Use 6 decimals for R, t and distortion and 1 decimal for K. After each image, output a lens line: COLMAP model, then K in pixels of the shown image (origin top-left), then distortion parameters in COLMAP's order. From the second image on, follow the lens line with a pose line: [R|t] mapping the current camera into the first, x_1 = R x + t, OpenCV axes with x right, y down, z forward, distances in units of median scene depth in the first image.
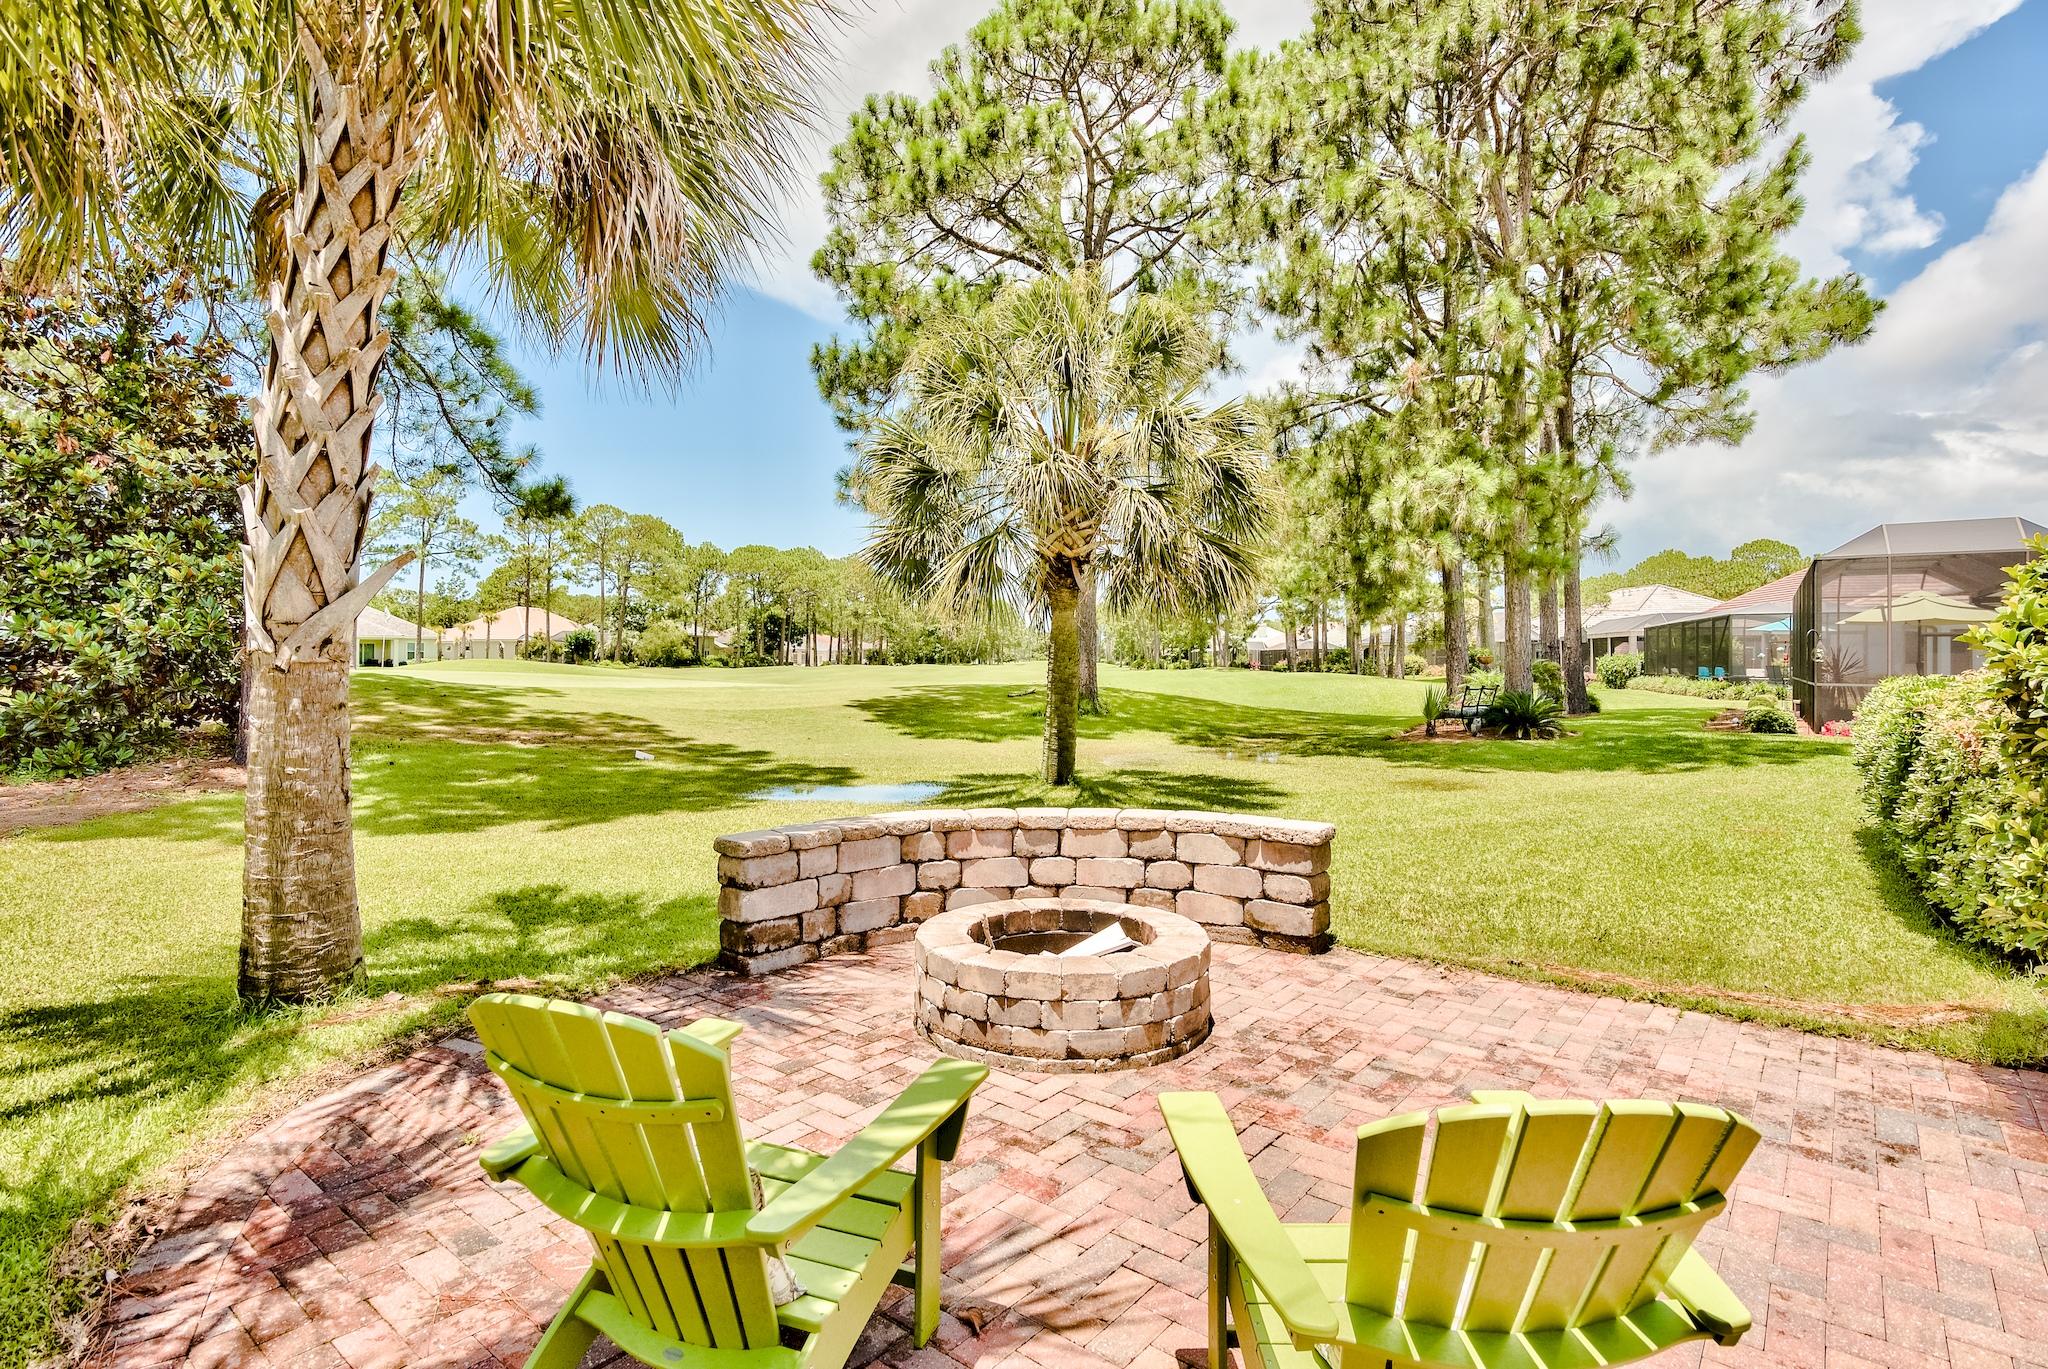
lens RADIAL K [[1020.4, 0, 1013.6], [0, 1020.4, 614.0], [0, 0, 1]] dist [-0.000846, -0.001839]
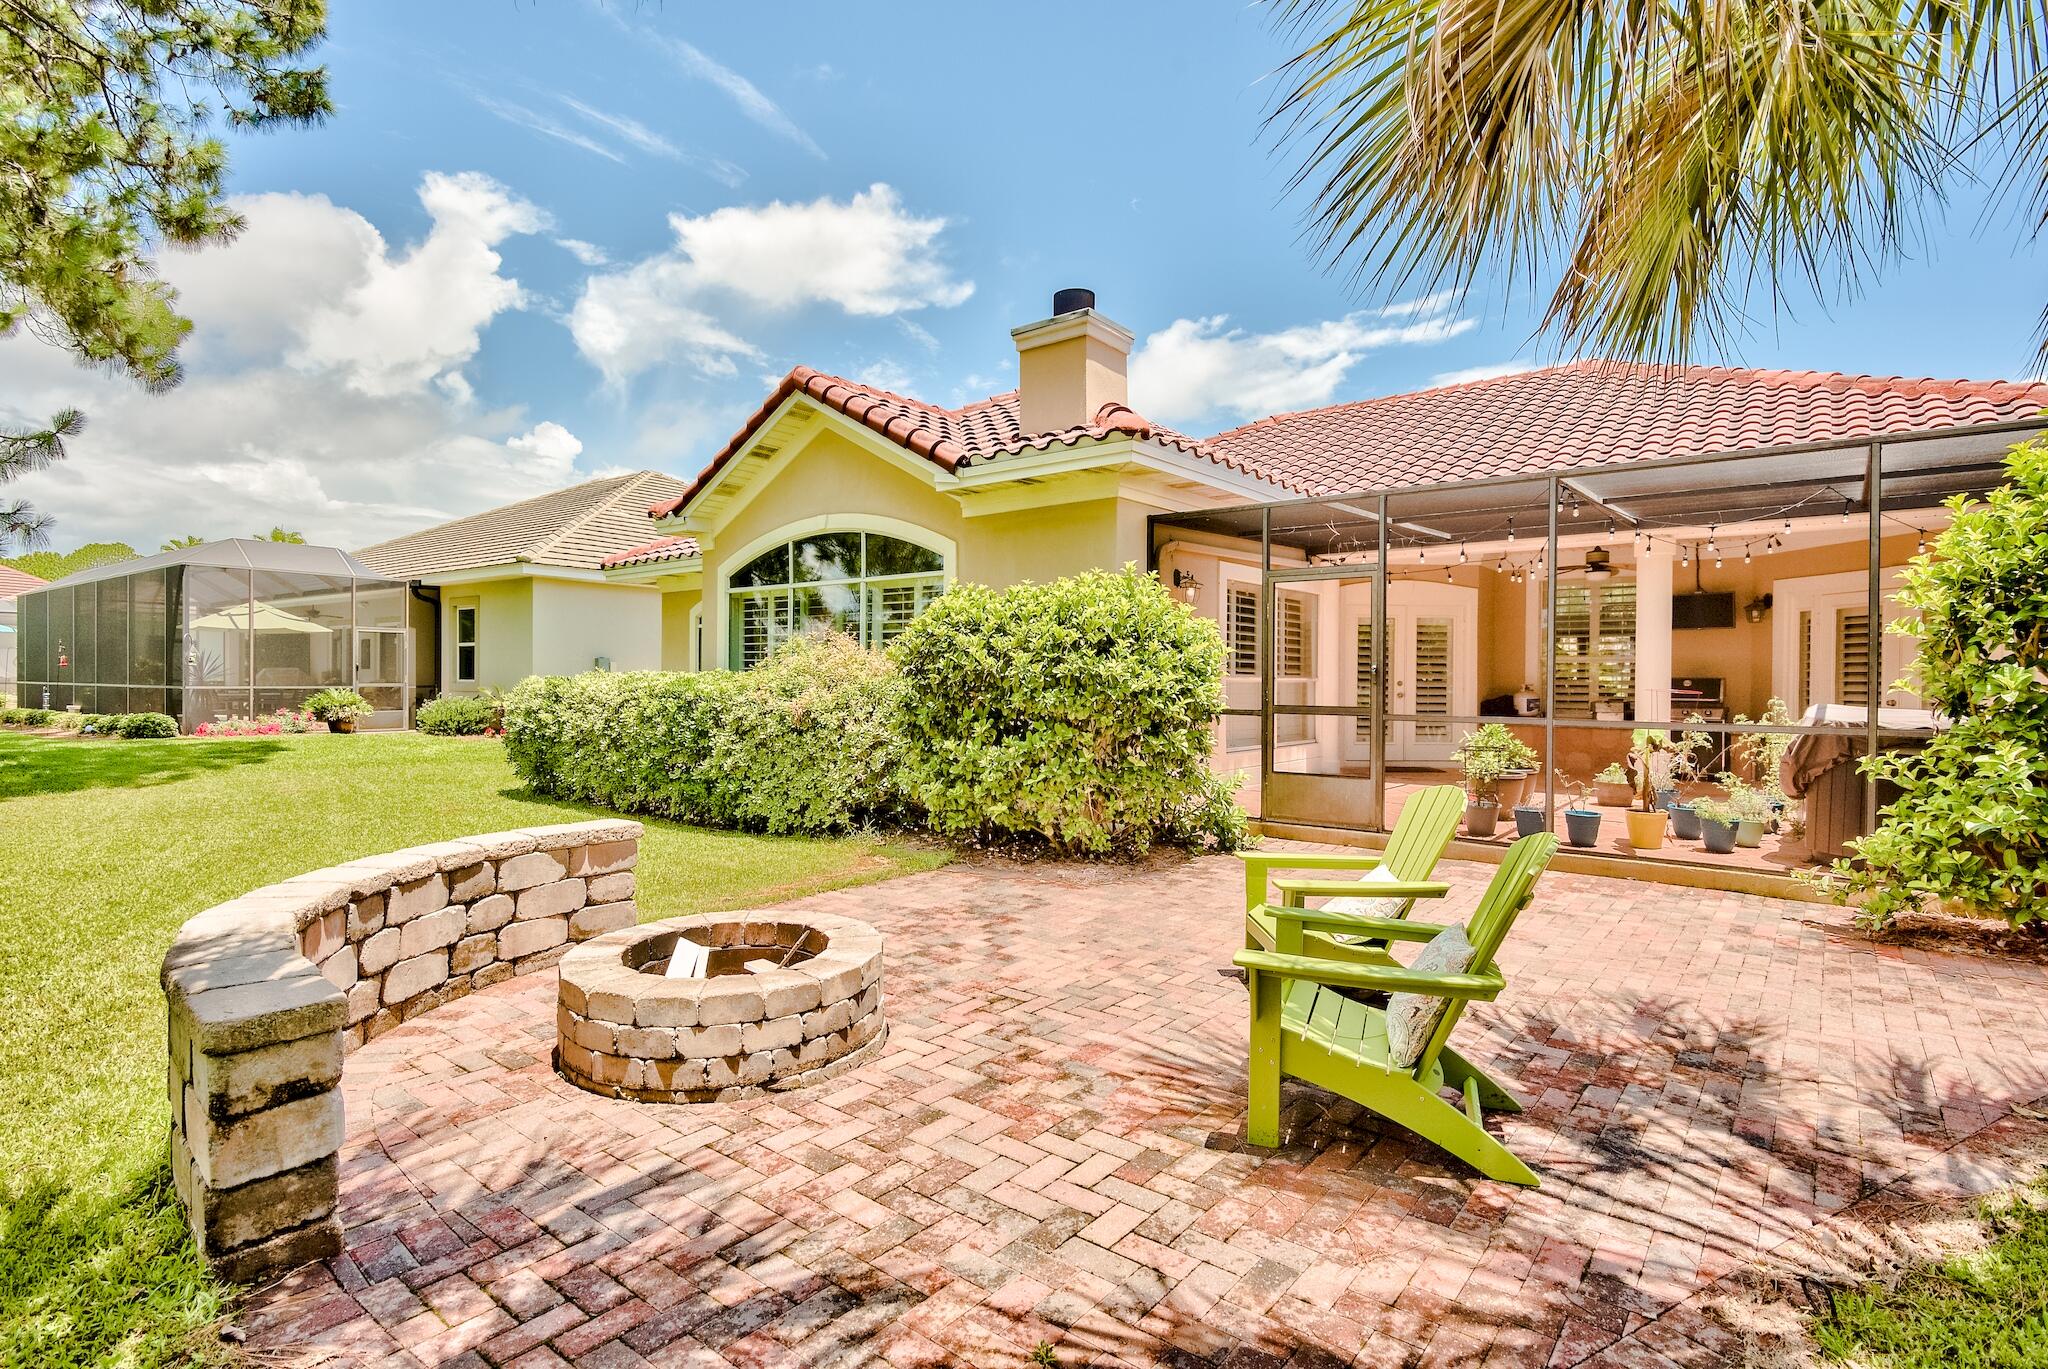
lens RADIAL K [[1020.4, 0, 1017.0], [0, 1020.4, 680.4], [0, 0, 1]] dist [-0.000846, -0.001839]
pose [[0.005428, -0.011102, 0.999924, -0.226520], [-0.049573, 0.998706, 0.011358, 0.012126], [-0.998756, -0.049631, 0.004870, 0.194733]]
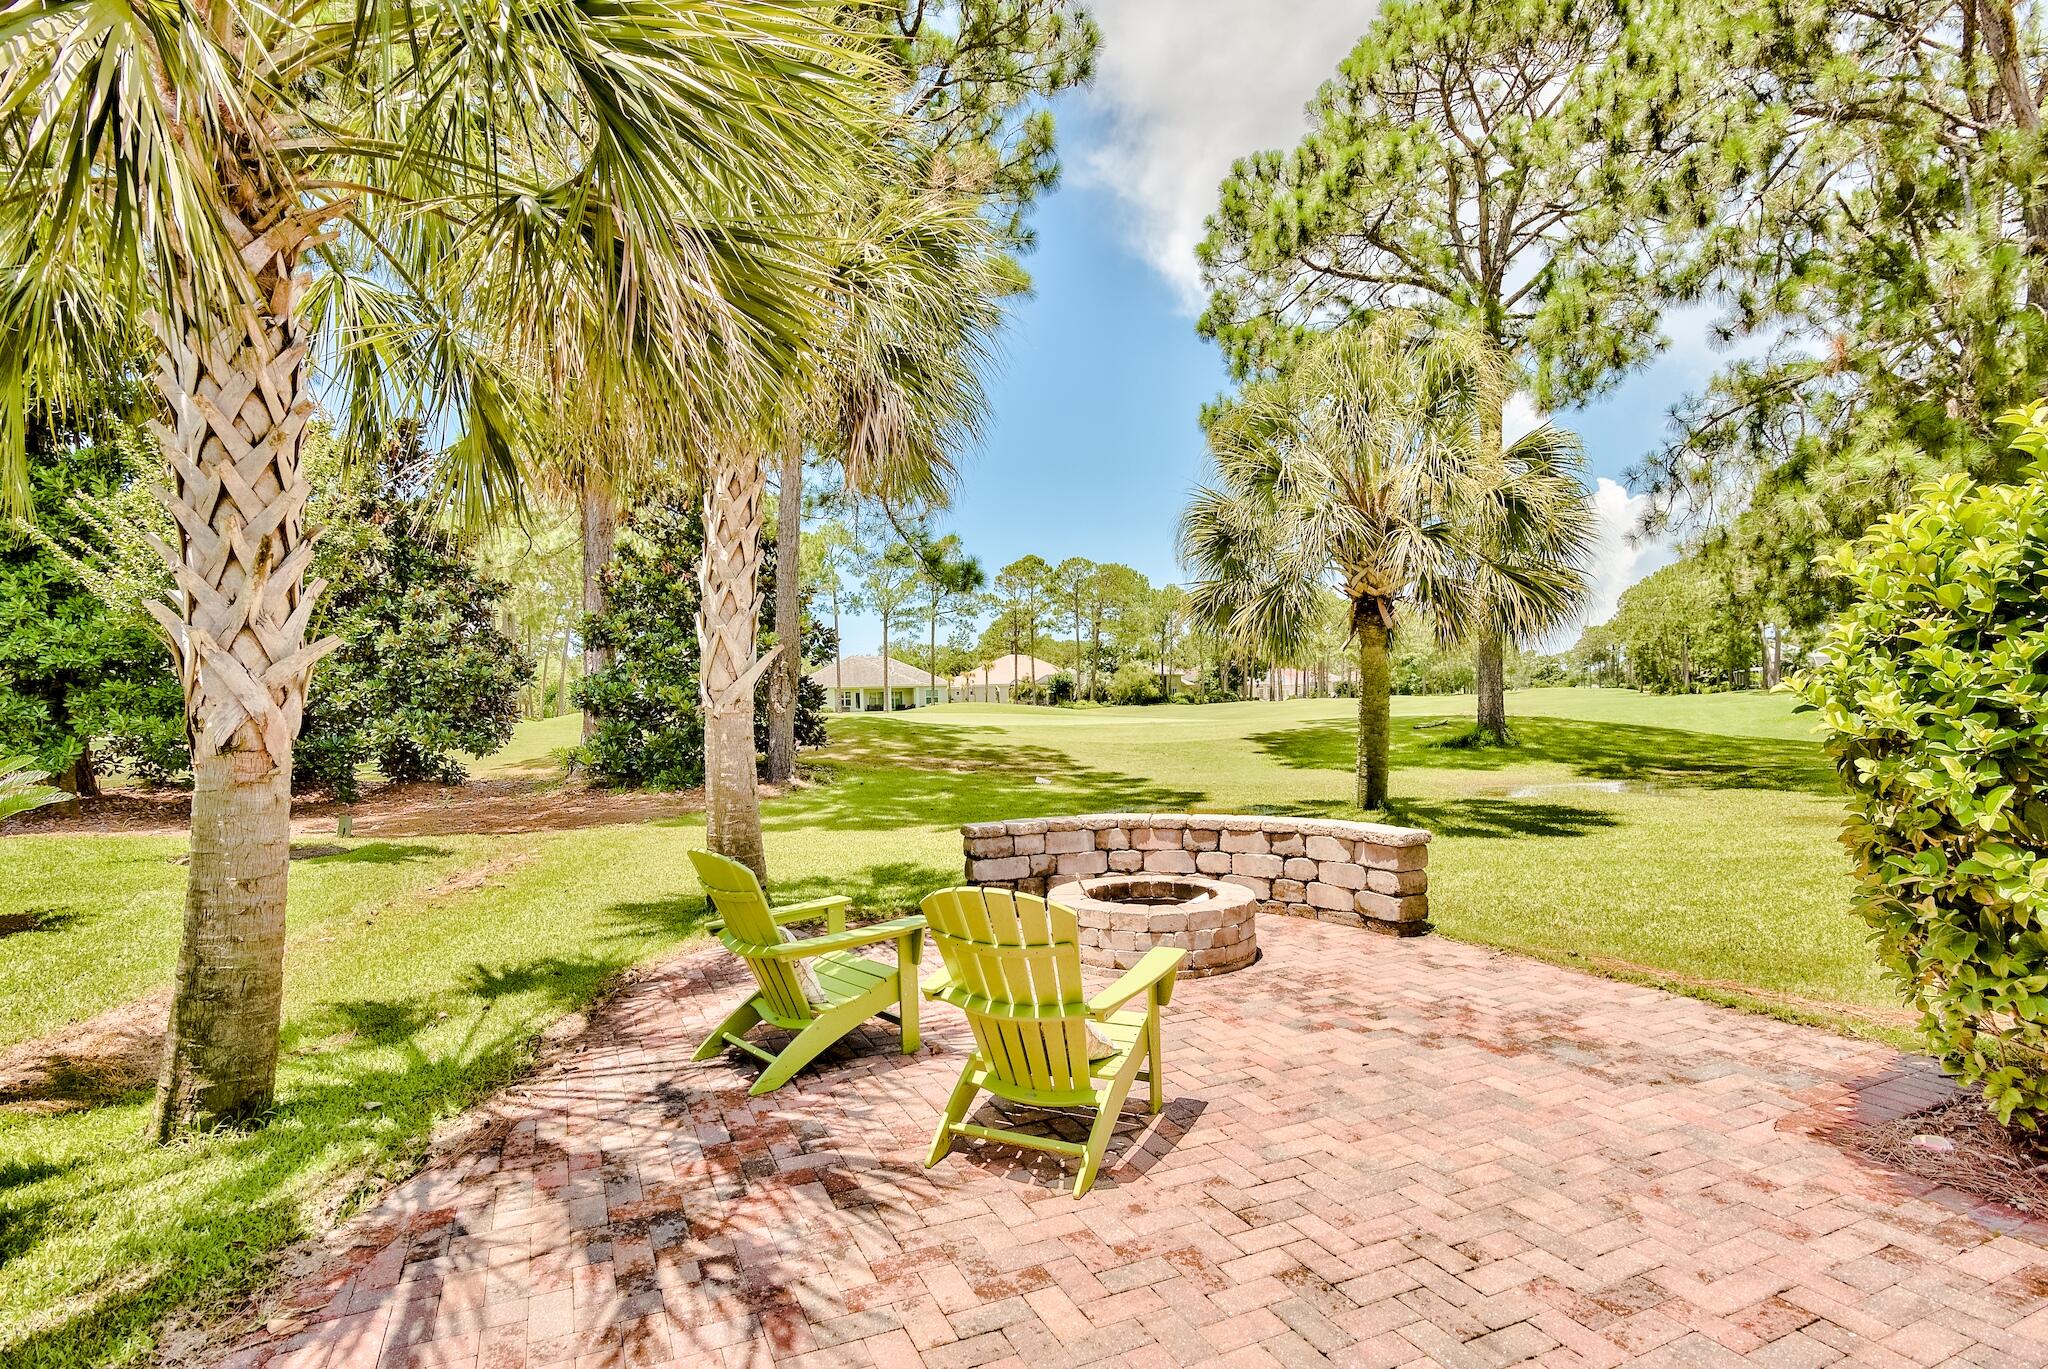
lens RADIAL K [[1020.4, 0, 1005.4], [0, 1020.4, 677.9], [0, 0, 1]] dist [-0.000846, -0.001839]
pose [[0.891751, -0.035125, -0.451161, 0.134682], [0.047806, 0.998716, 0.016738, -0.004962], [0.449994, -0.036495, 0.892286, -0.088053]]
